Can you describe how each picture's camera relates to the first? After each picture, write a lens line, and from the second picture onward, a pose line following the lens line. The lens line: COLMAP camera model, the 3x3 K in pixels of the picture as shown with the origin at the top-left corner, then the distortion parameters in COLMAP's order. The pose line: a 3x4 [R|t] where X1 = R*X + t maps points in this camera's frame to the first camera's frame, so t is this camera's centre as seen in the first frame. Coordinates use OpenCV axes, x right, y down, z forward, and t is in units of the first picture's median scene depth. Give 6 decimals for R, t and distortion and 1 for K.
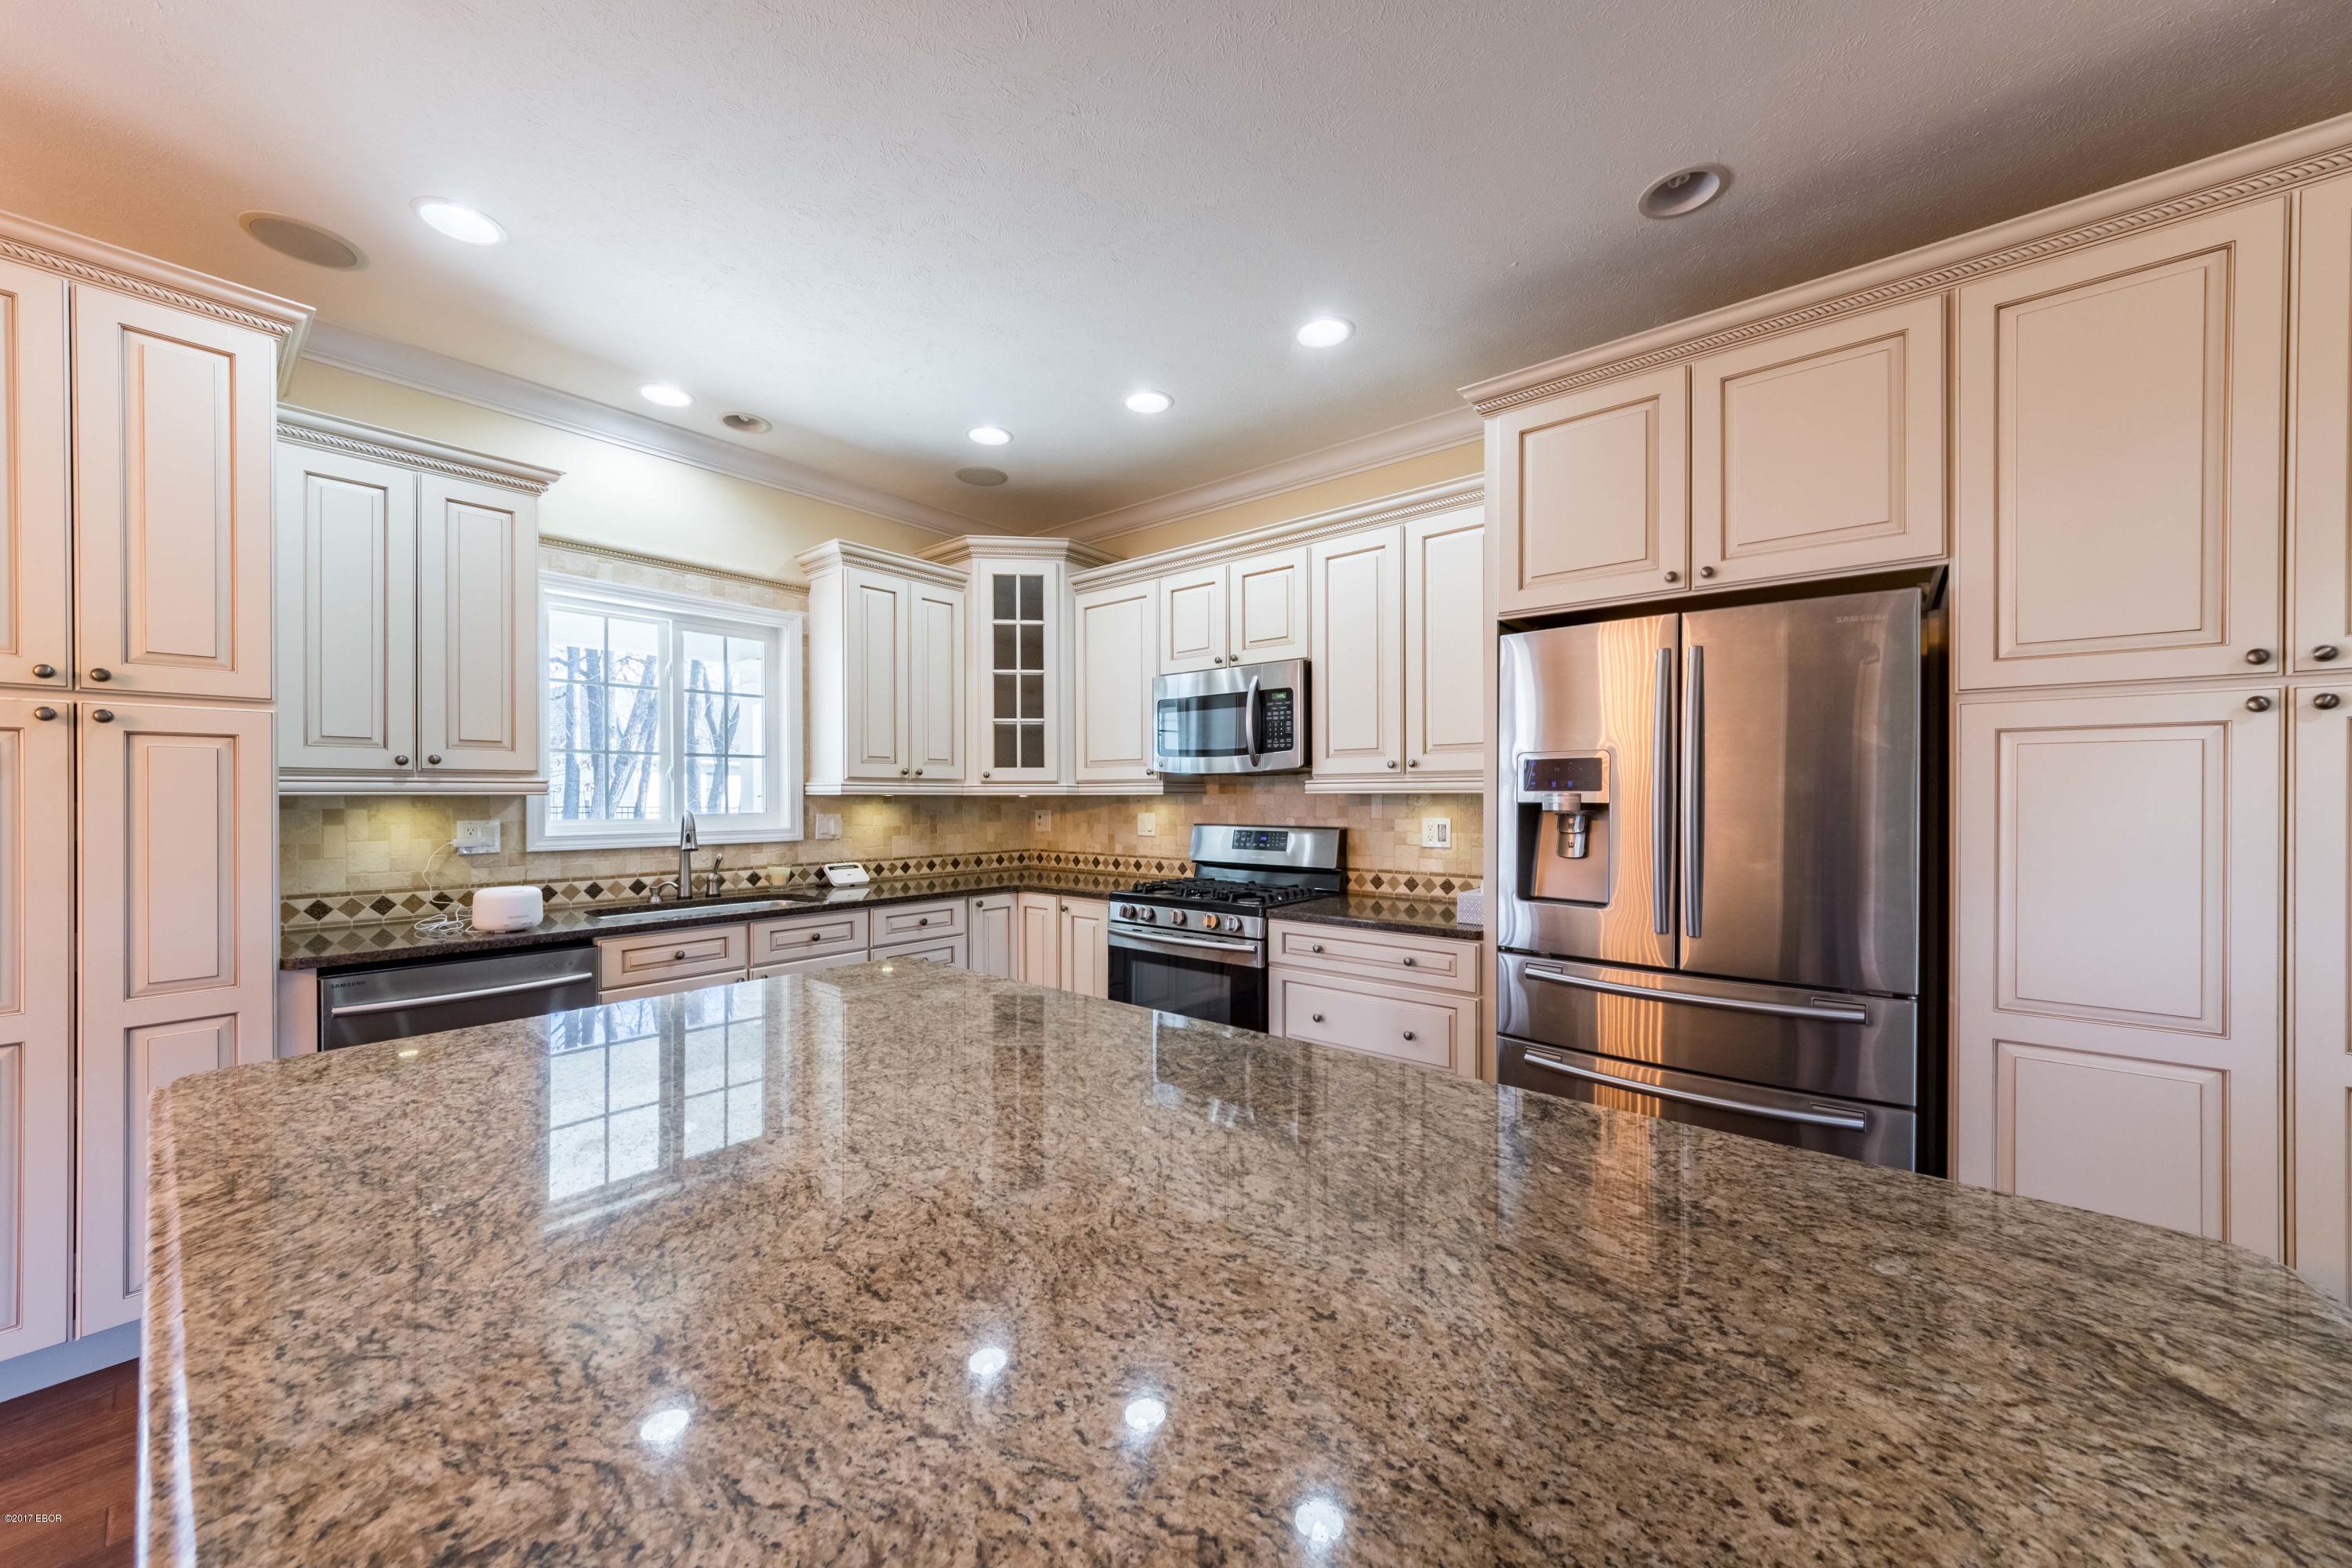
lens RADIAL K [[738.7, 0, 1137.3], [0, 738.7, 794.7], [0, 0, 1]] dist [0.000527, -0.002017]
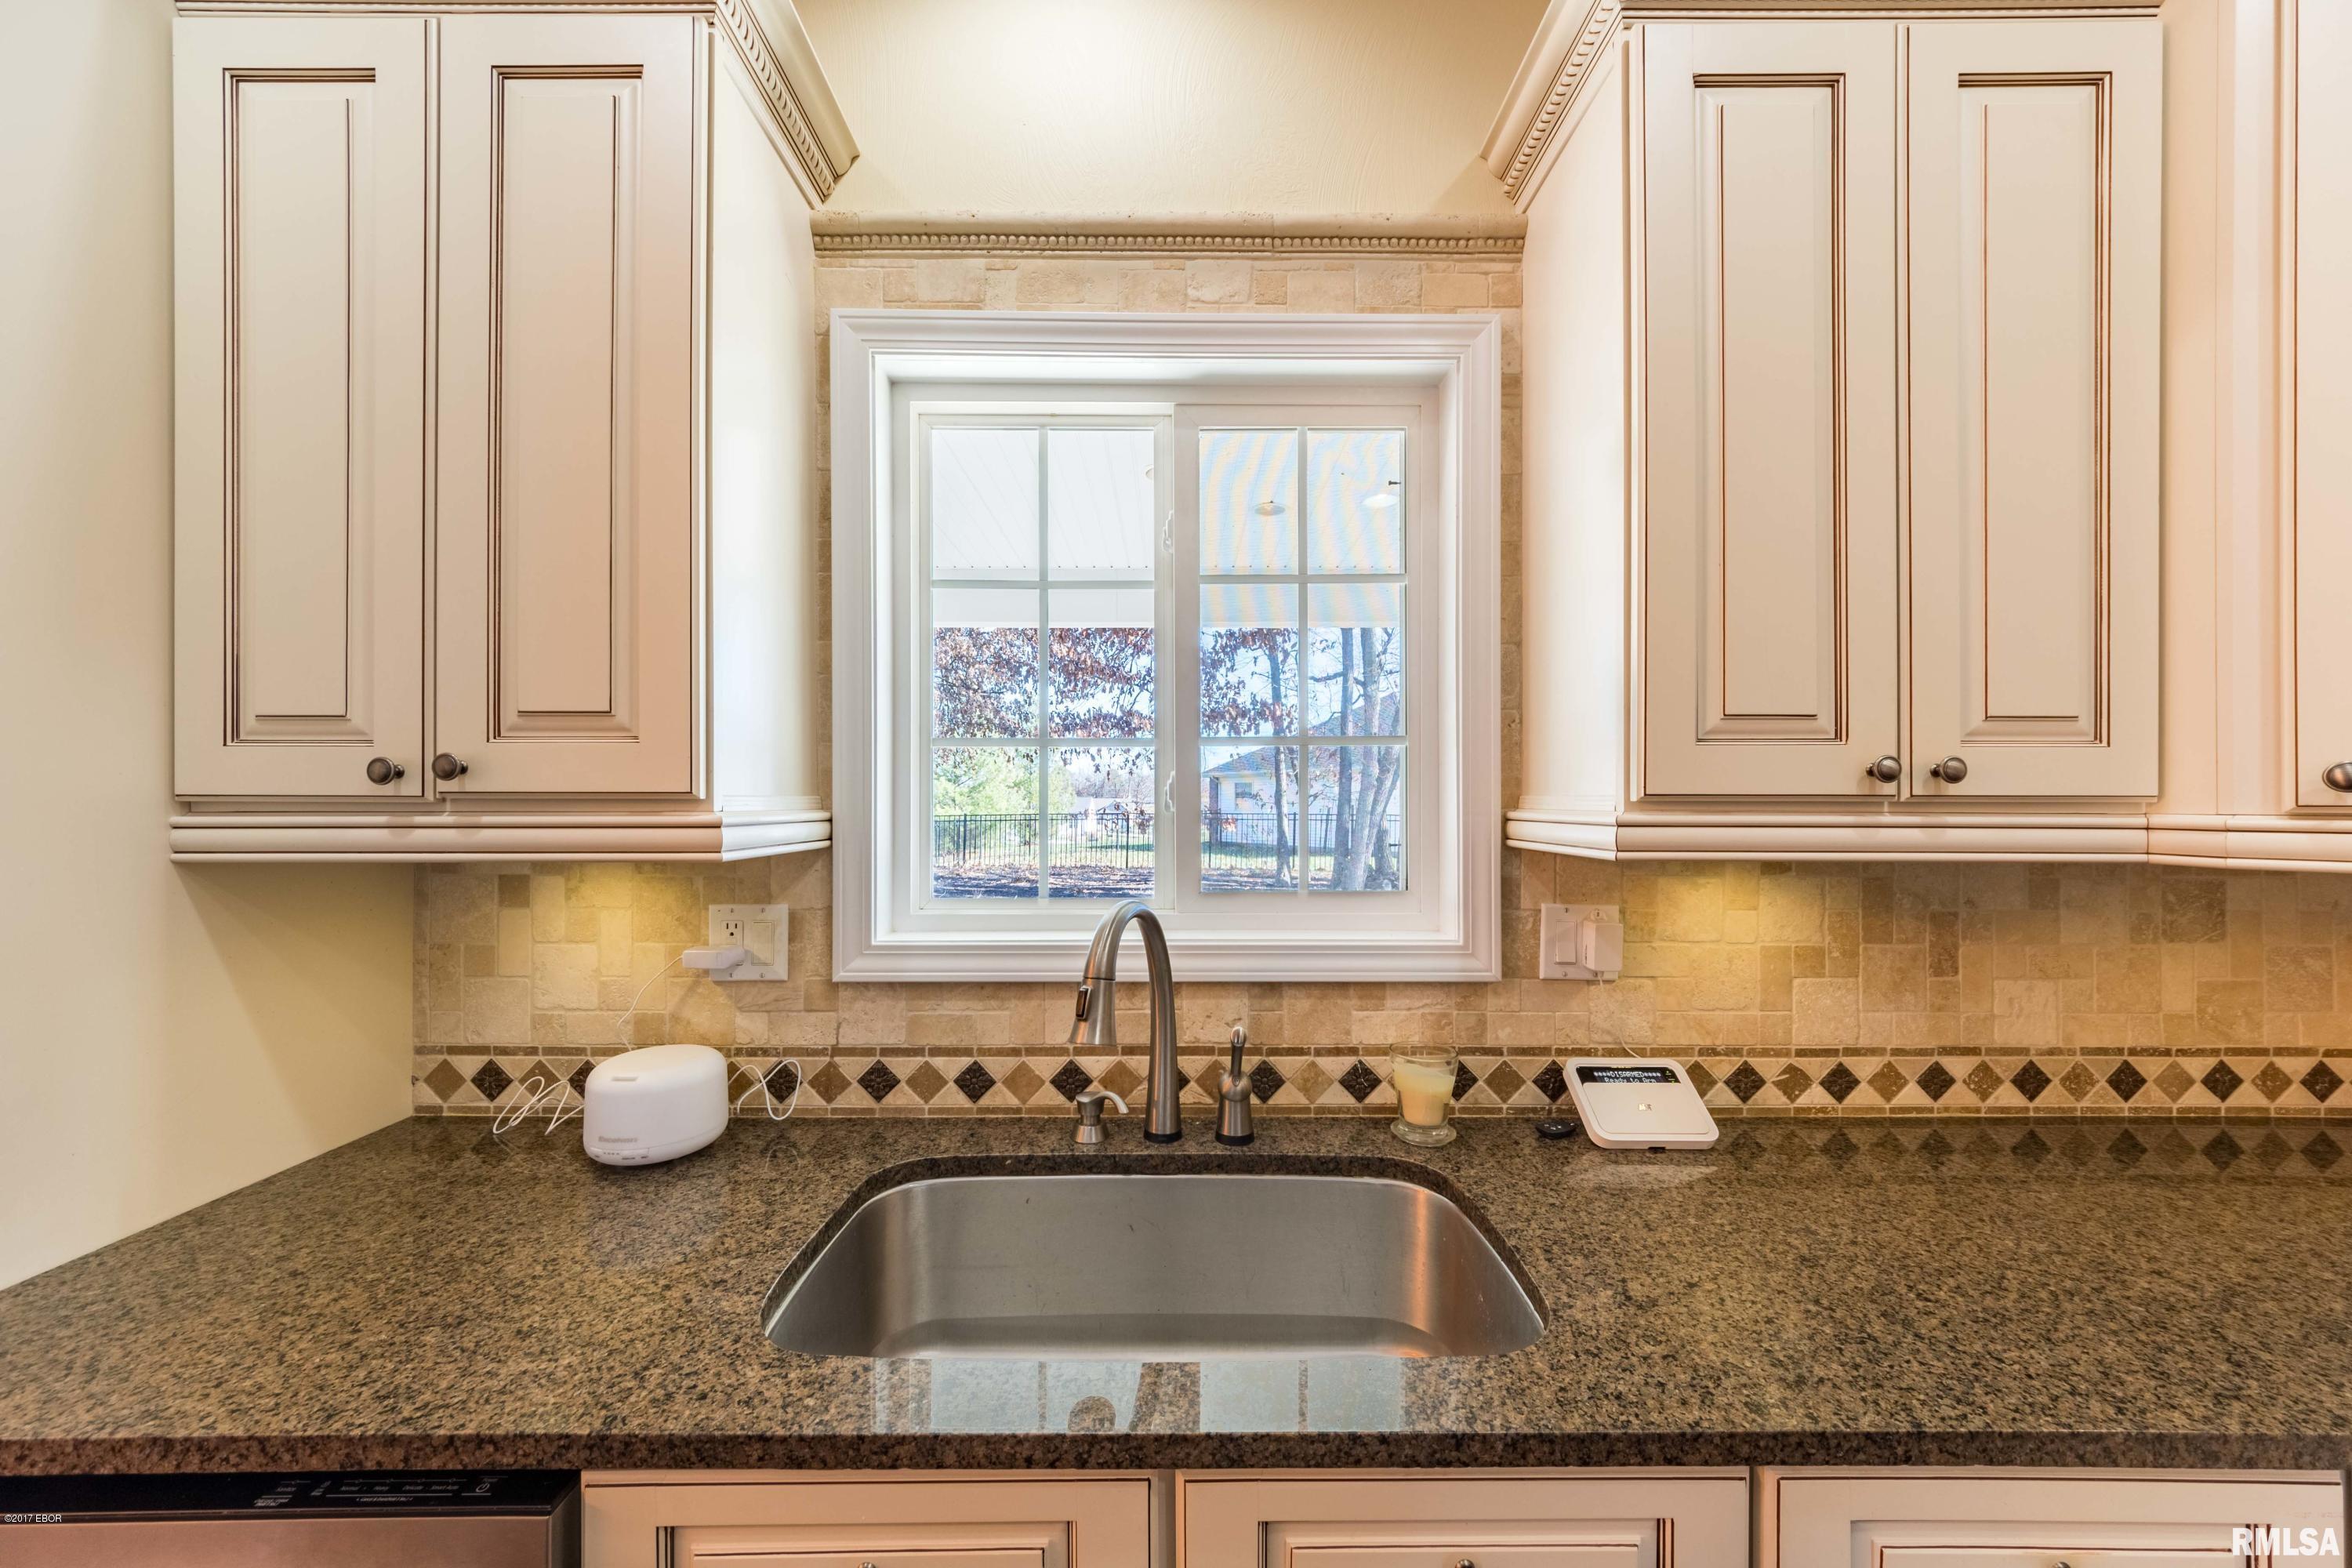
lens RADIAL K [[775.8, 0, 1208.9], [0, 775.8, 798.3], [0, 0, 1]] dist [0.000872, -0.000018]
pose [[0.638750, 0.002708, -0.769409, -0.263494], [-0.004042, 0.999992, 0.000165, -0.021439], [0.769403, 0.003004, 0.638756, 0.667498]]
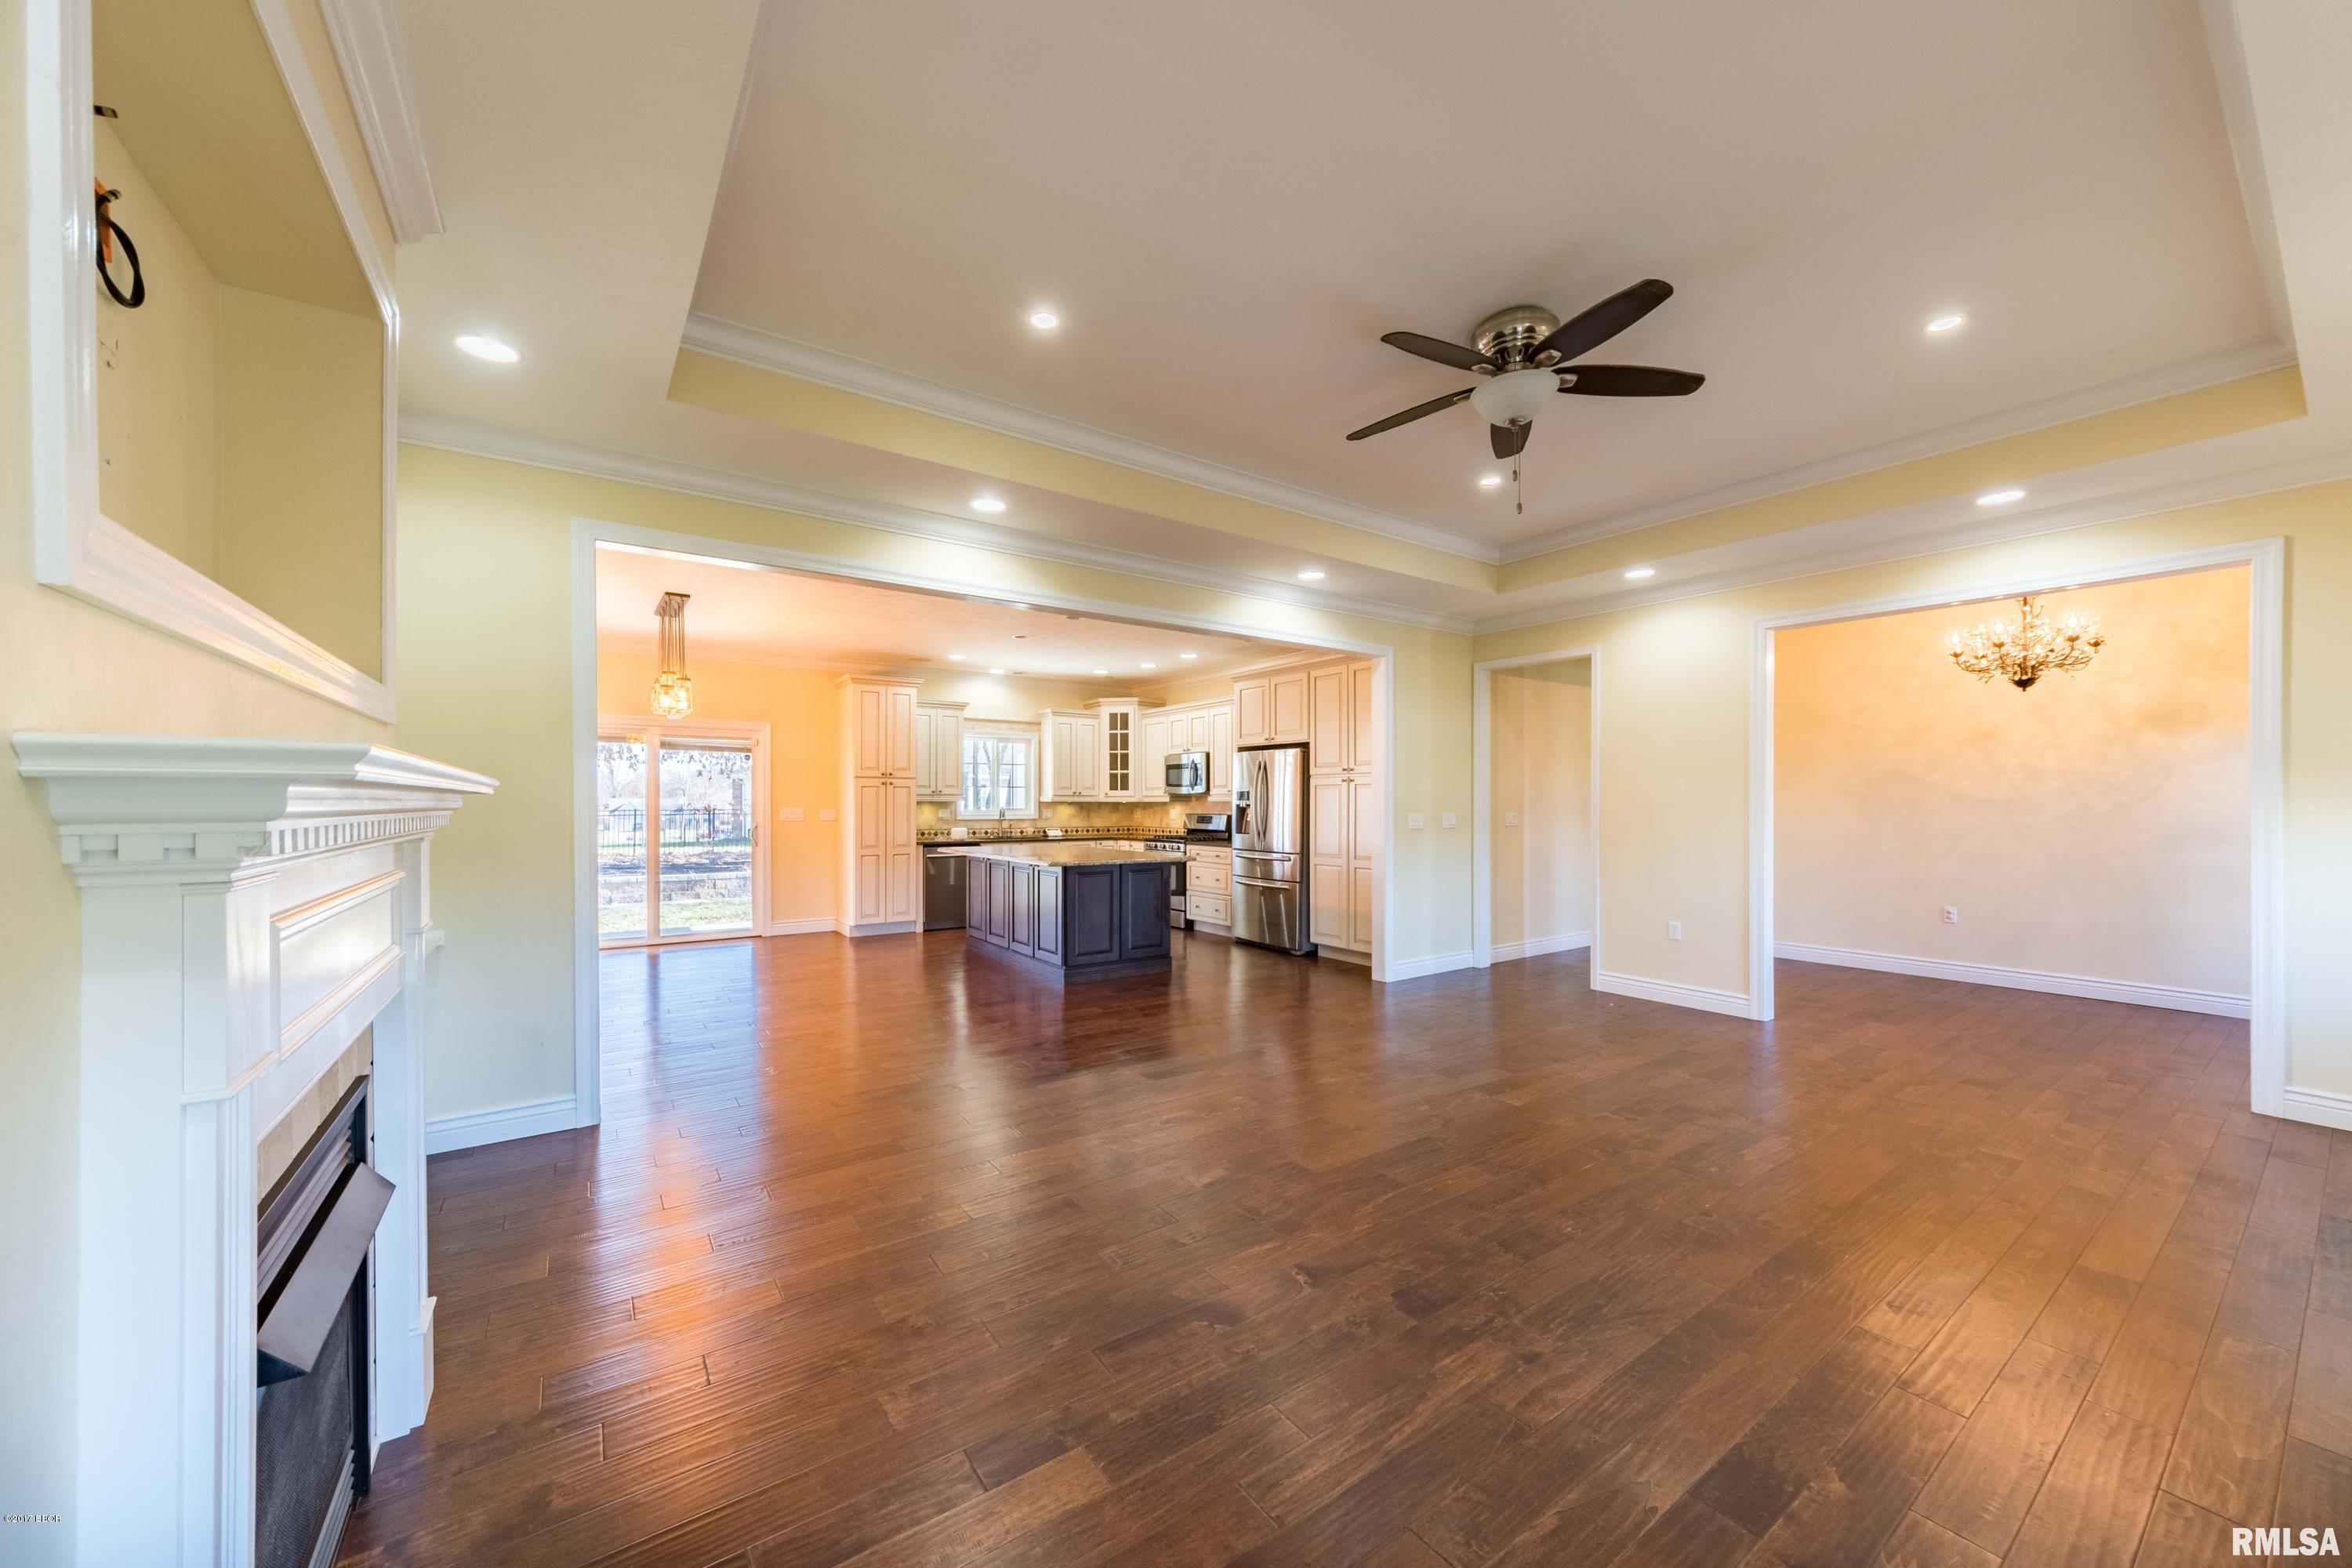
lens RADIAL K [[848.7, 0, 1173.4], [0, 848.7, 805.0], [0, 0, 1]] dist [0.000133, -0.000043]
pose [[0.963113, 0.002164, -0.269088, 0.862493], [-0.001151, 0.999992, 0.003919, 0.000337], [0.269094, -0.003464, 0.963108, -1.866884]]
